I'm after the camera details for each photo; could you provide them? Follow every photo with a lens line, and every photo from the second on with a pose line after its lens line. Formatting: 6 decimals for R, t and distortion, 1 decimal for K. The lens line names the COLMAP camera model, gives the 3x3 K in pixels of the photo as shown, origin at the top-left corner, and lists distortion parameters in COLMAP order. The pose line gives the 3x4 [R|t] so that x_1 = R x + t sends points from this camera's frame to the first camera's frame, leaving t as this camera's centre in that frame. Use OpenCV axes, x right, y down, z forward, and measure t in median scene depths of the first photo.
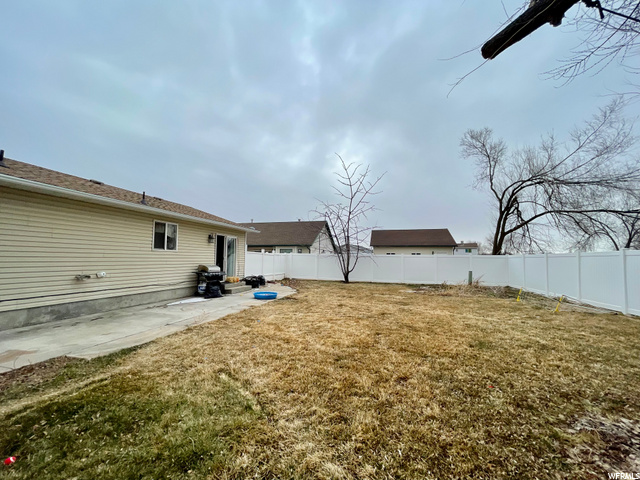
lens RADIAL K [[260.9, 0, 319.5], [0, 260.9, 241.6], [0, 0, 1]] dist [-0.000456, 0.000572]
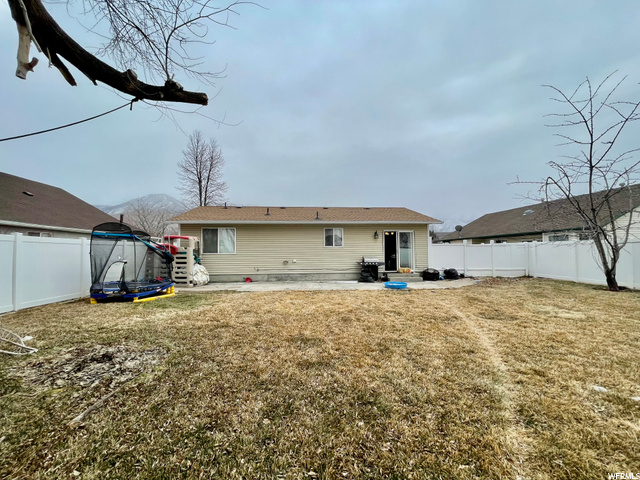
lens RADIAL K [[260.9, 0, 319.5], [0, 260.9, 241.6], [0, 0, 1]] dist [-0.000456, 0.000572]
pose [[0.329367, -0.063602, -0.942057, 0.837413], [0.076654, 0.996237, -0.040460, 0.062164], [0.941085, -0.058886, 0.333003, 0.441794]]
